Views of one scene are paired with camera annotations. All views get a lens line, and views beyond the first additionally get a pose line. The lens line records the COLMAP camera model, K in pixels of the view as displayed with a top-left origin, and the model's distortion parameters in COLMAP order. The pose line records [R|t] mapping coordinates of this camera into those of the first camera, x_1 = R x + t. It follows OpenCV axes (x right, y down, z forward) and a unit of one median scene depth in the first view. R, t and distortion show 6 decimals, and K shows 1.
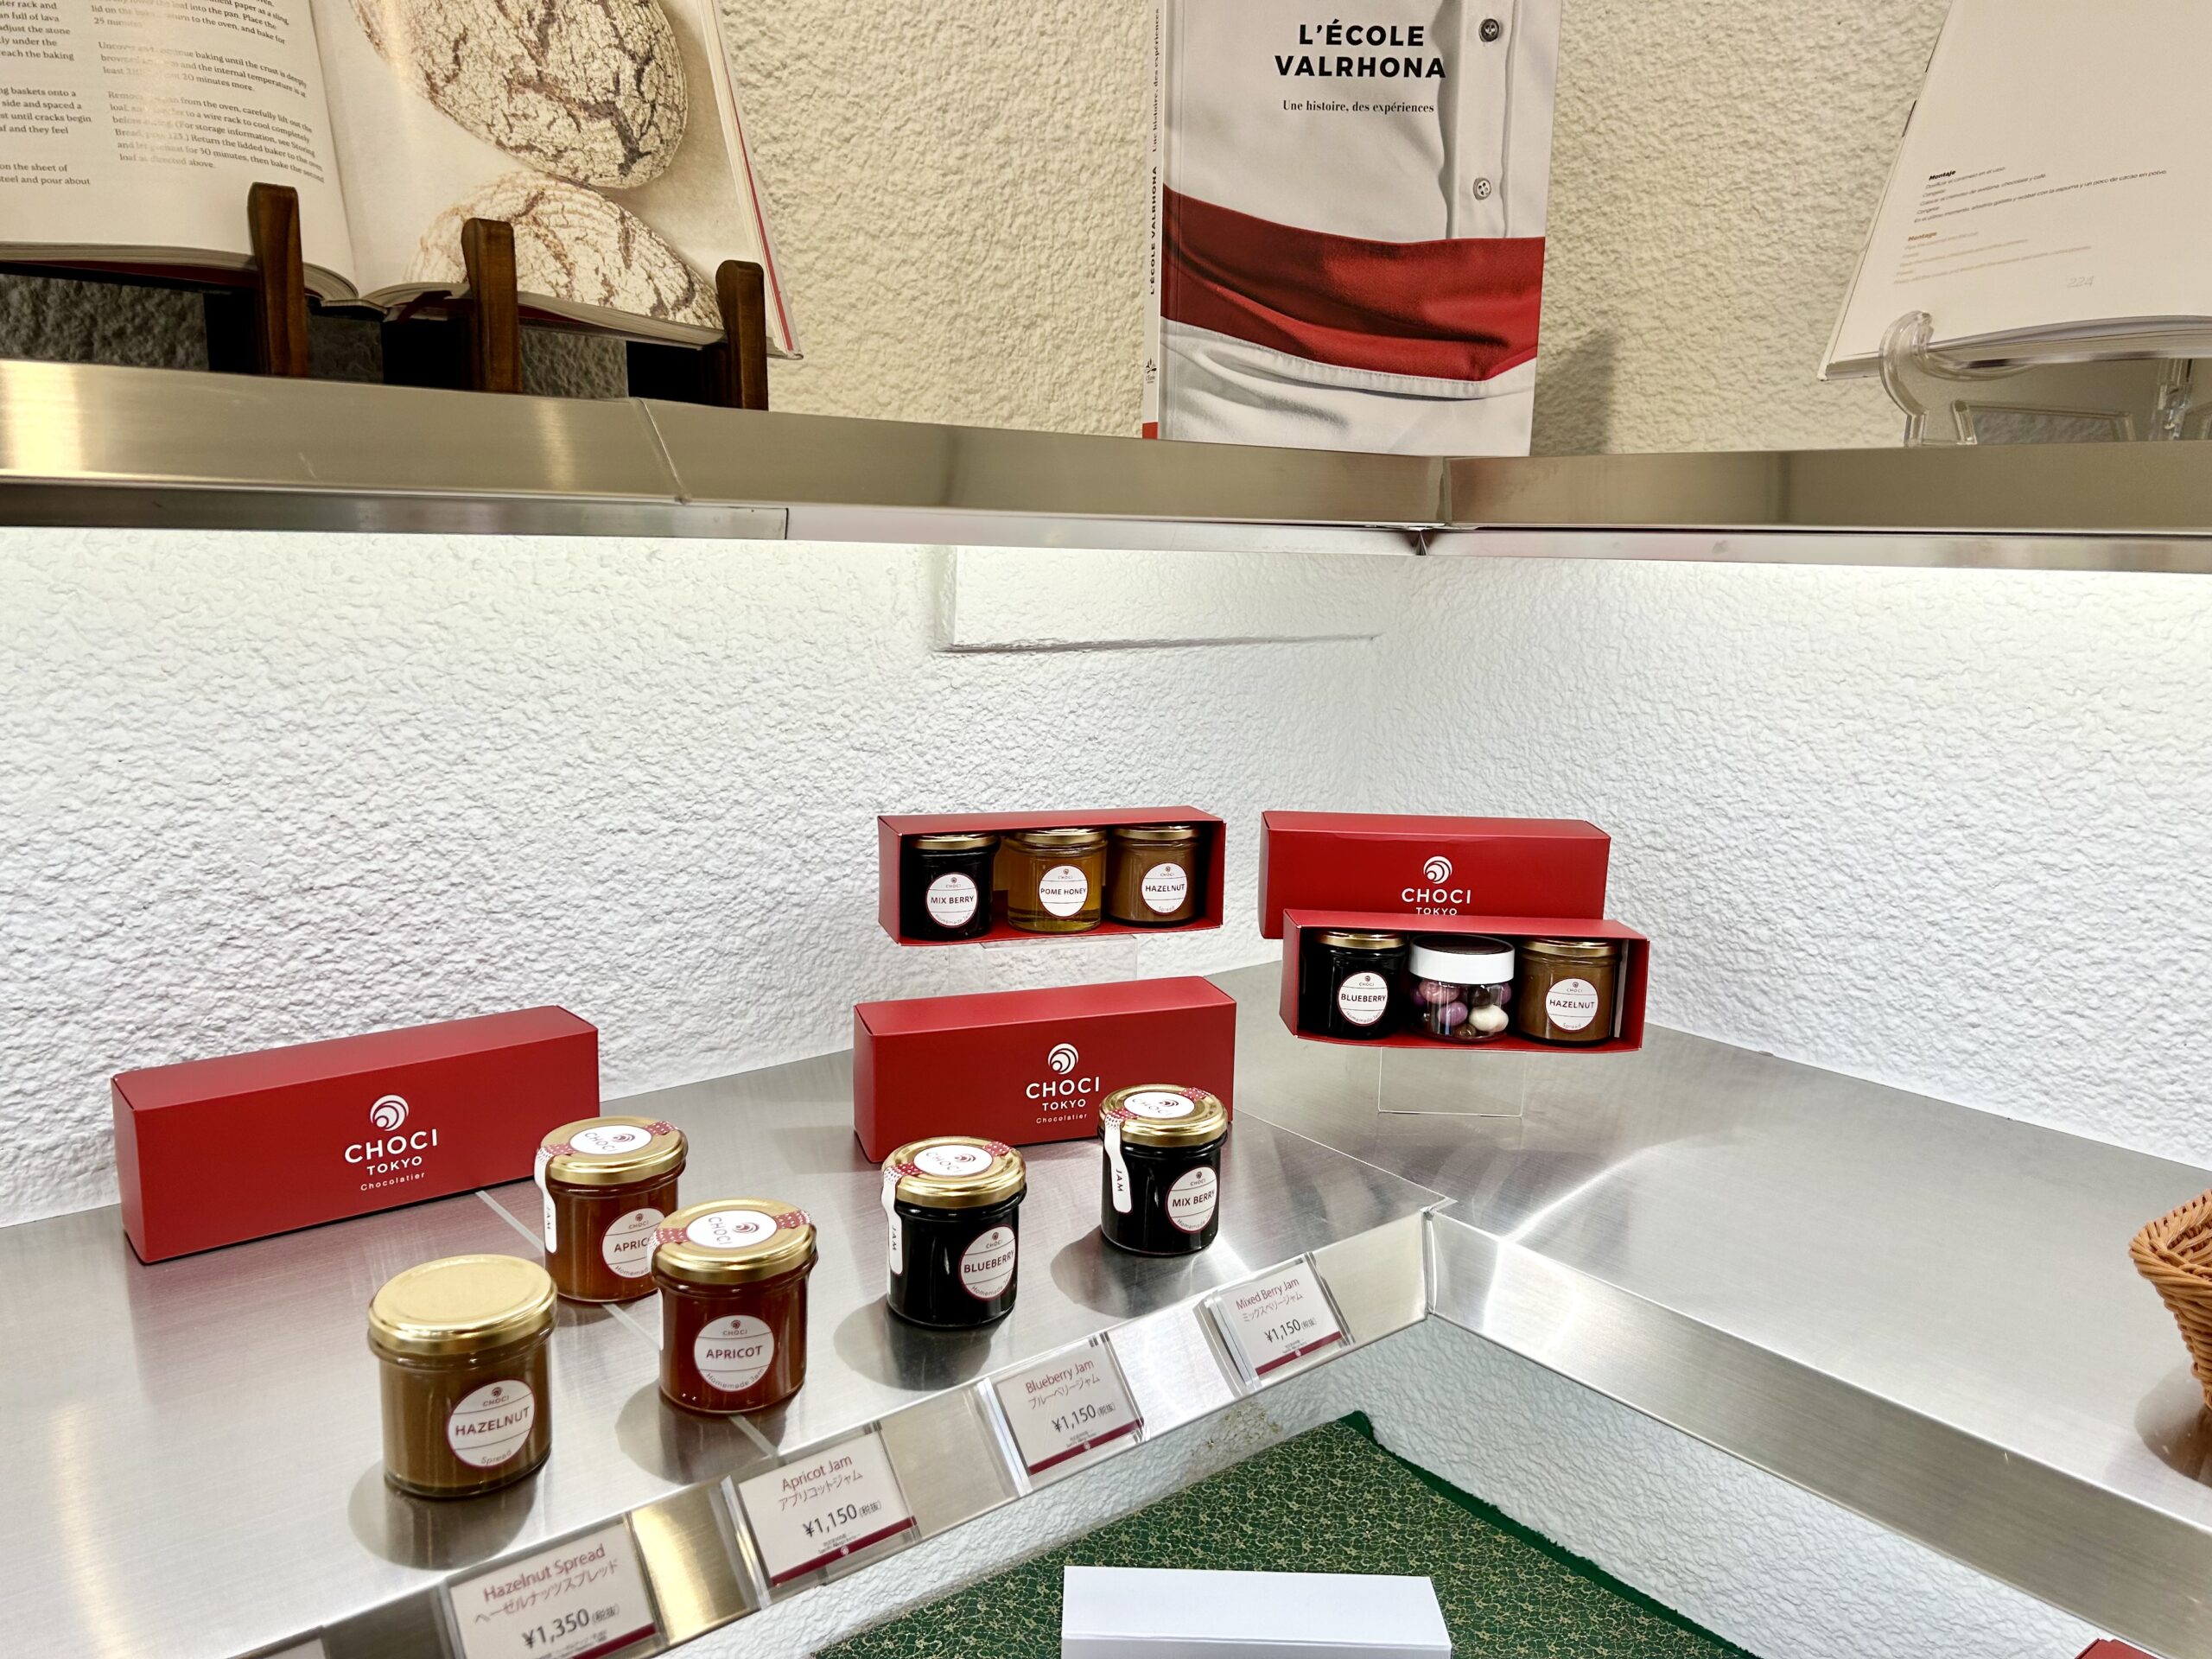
lens RADIAL K [[1690.0, 0, 1127.2], [0, 1690.0, 888.4], [0, 0, 1]] dist [0.041174, -0.044006]
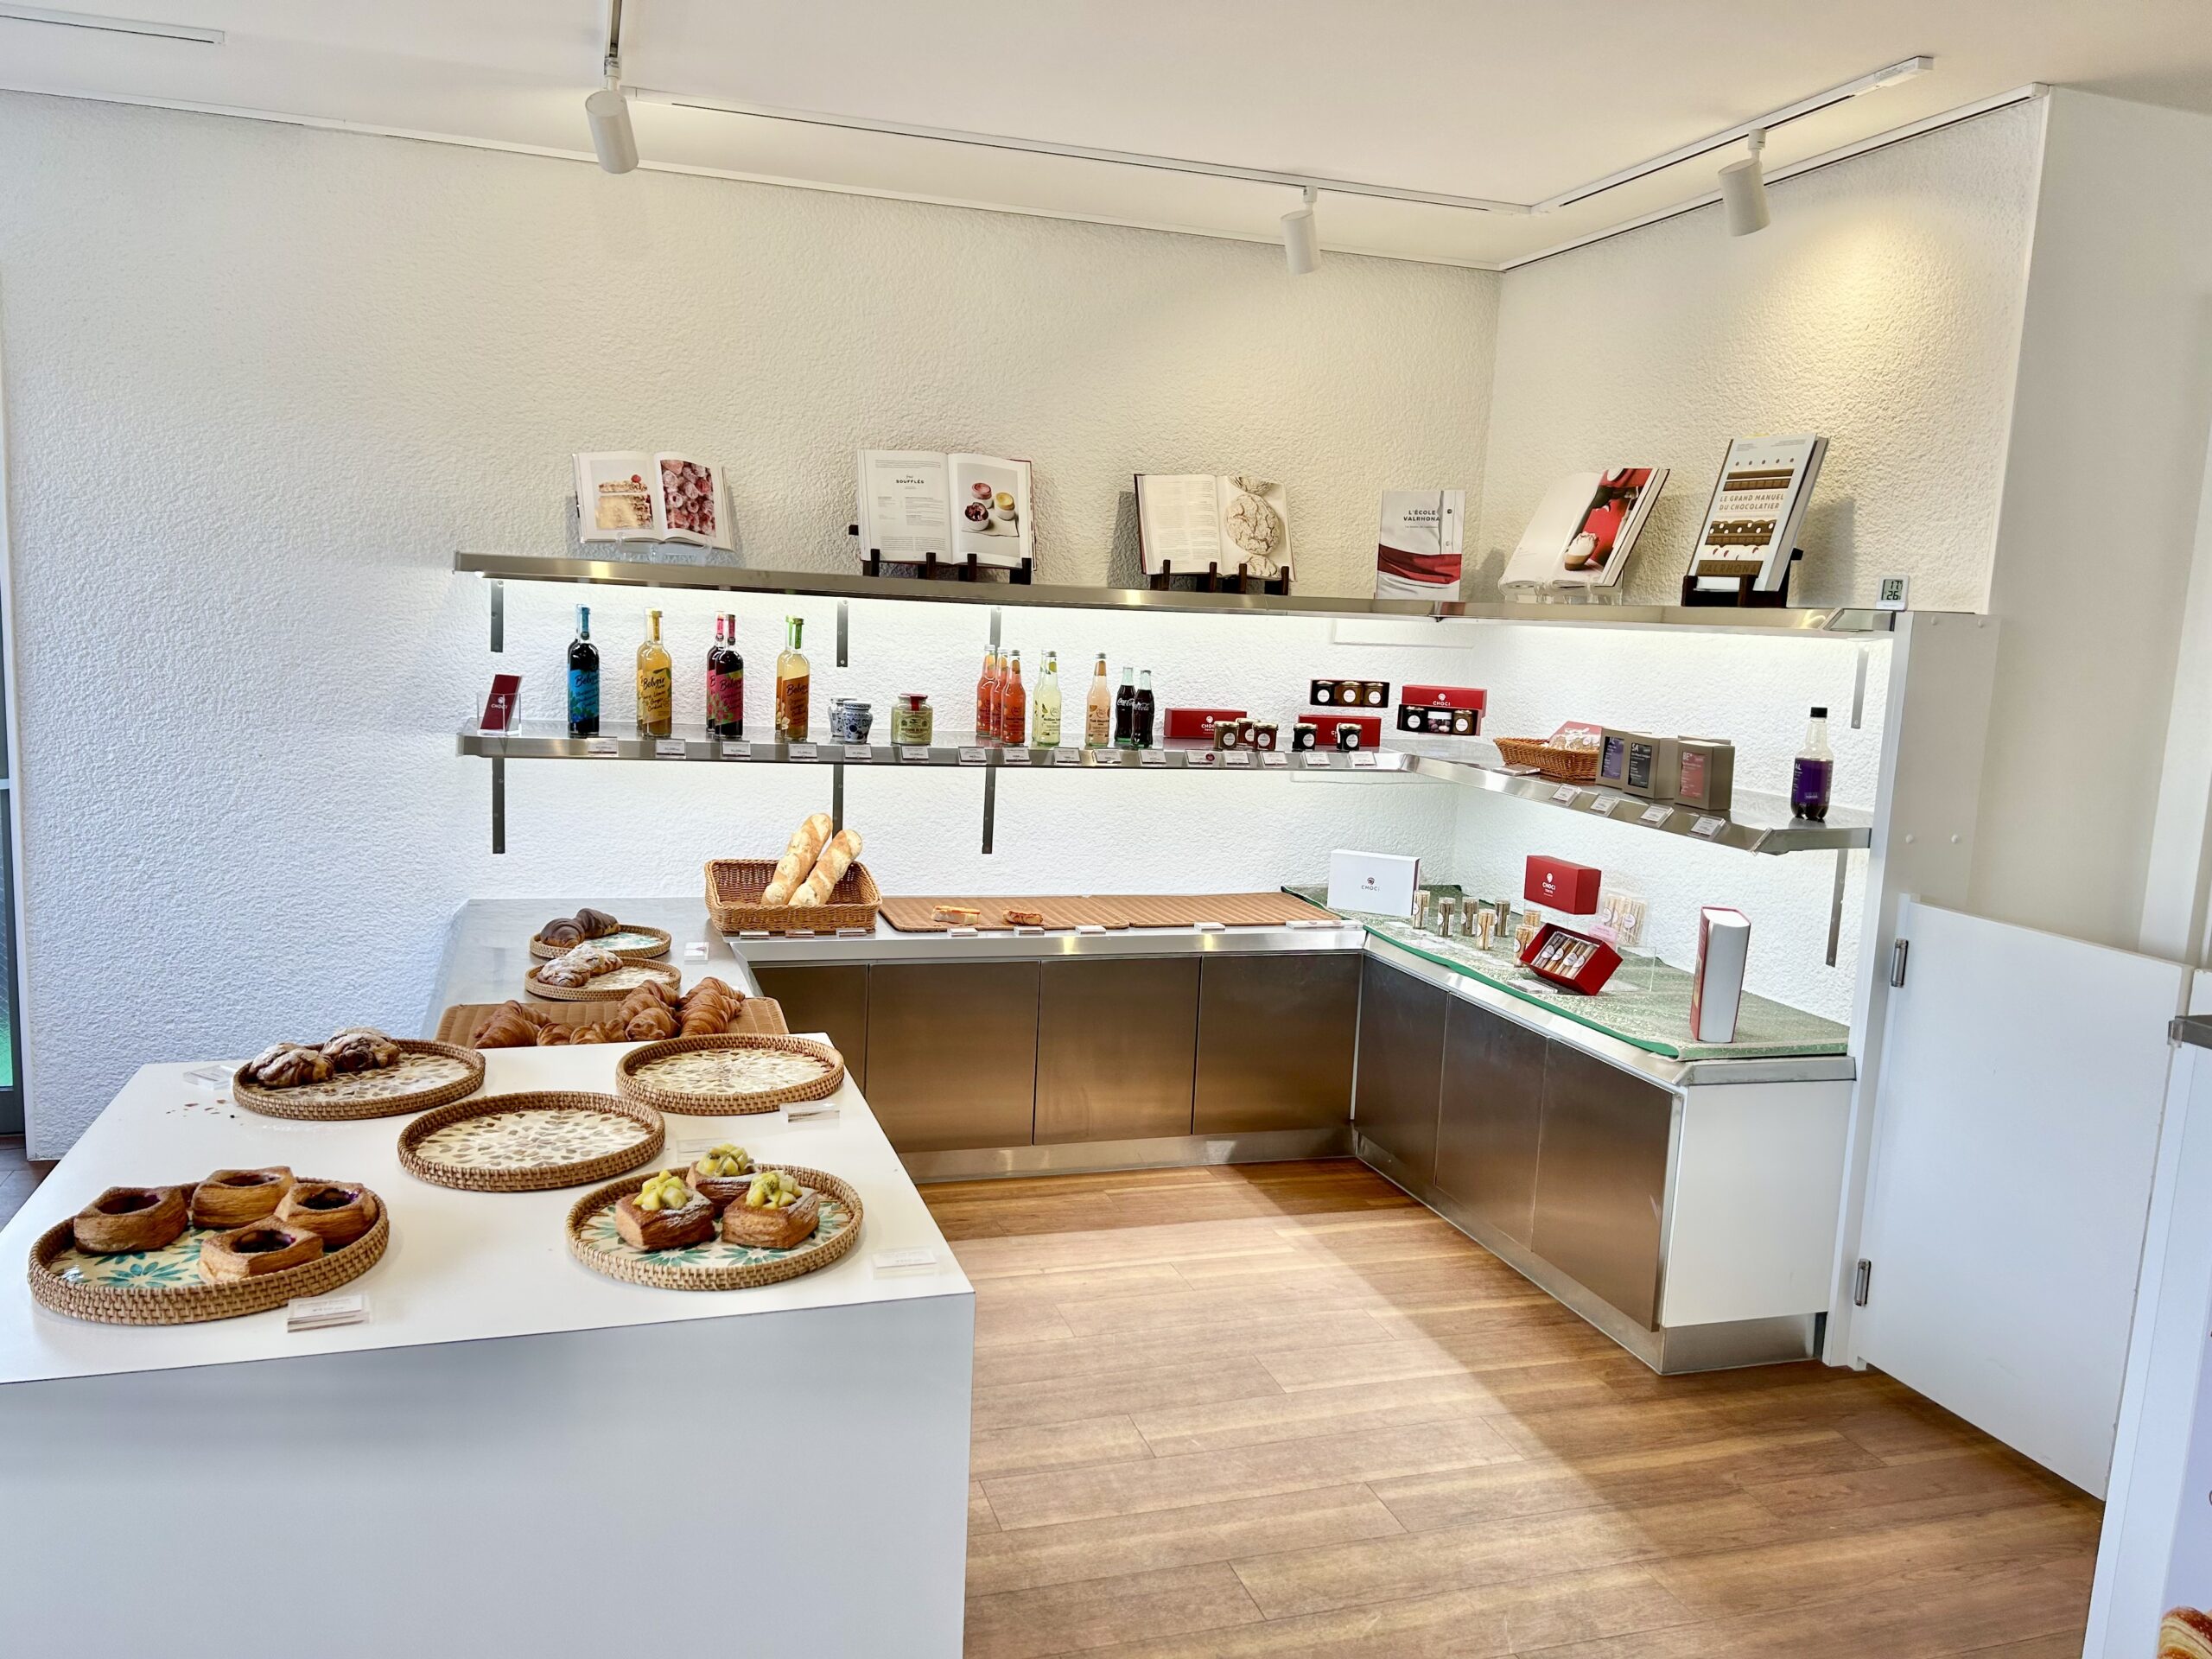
lens RADIAL K [[1690.0, 0, 1099.2], [0, 1690.0, 832.8], [0, 0, 1]] dist [0.041174, -0.044006]
pose [[0.930435, 0.058684, -0.361729, 1.007058], [-0.088333, 0.993904, -0.065966, 0.730103], [0.355652, 0.093329, 0.929947, -3.423520]]
